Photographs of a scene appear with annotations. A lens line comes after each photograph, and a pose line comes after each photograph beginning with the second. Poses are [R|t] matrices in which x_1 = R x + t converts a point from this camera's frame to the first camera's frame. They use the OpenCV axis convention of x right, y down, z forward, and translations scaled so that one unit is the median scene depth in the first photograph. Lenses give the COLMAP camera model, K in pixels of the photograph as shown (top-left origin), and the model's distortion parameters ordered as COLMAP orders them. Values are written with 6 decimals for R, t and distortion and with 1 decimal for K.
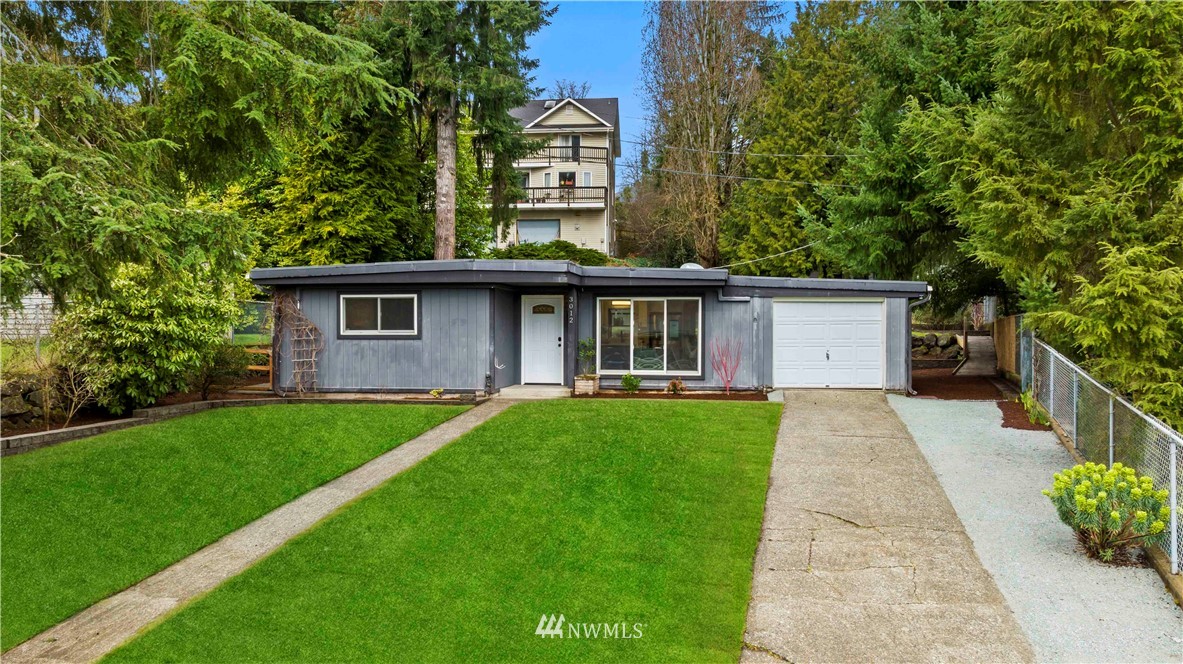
lens RADIAL K [[838.7, 0, 594.4], [0, 838.7, 333.5], [0, 0, 1]] dist [-0.001814, -0.000880]
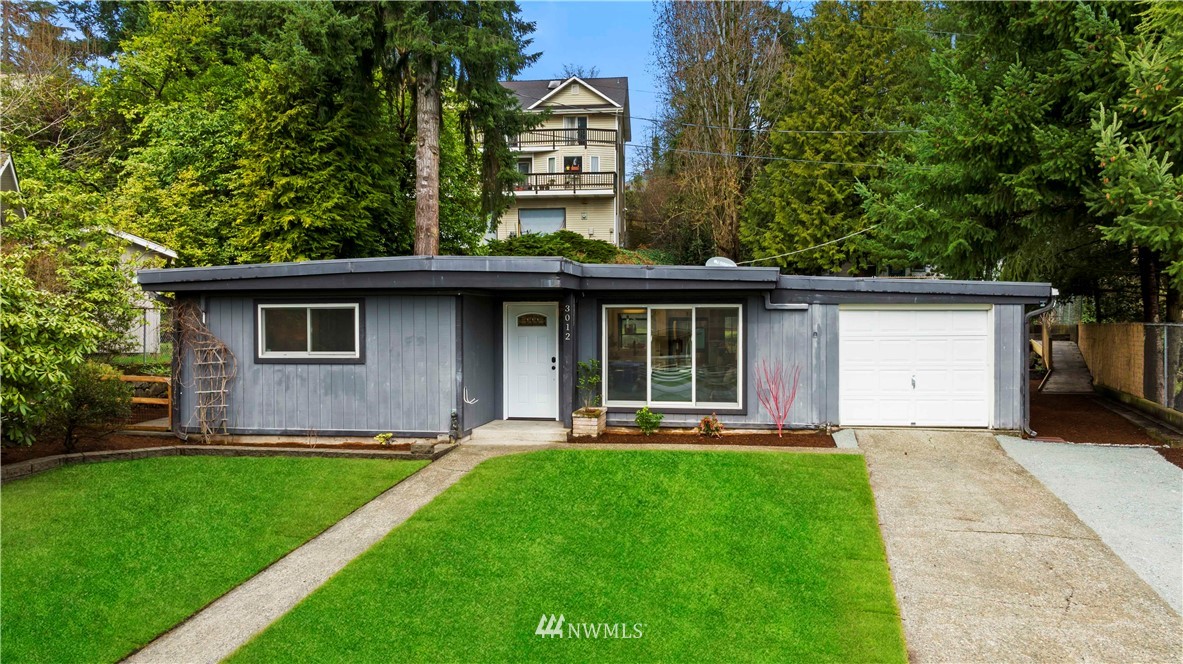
lens RADIAL K [[838.7, 0, 591.3], [0, 838.7, 327.3], [0, 0, 1]] dist [-0.001814, -0.000880]
pose [[0.999858, -0.004659, -0.016222, 0.003289], [0.004717, 0.999982, 0.003575, -0.016205], [0.016205, -0.003651, 0.999862, 0.155355]]
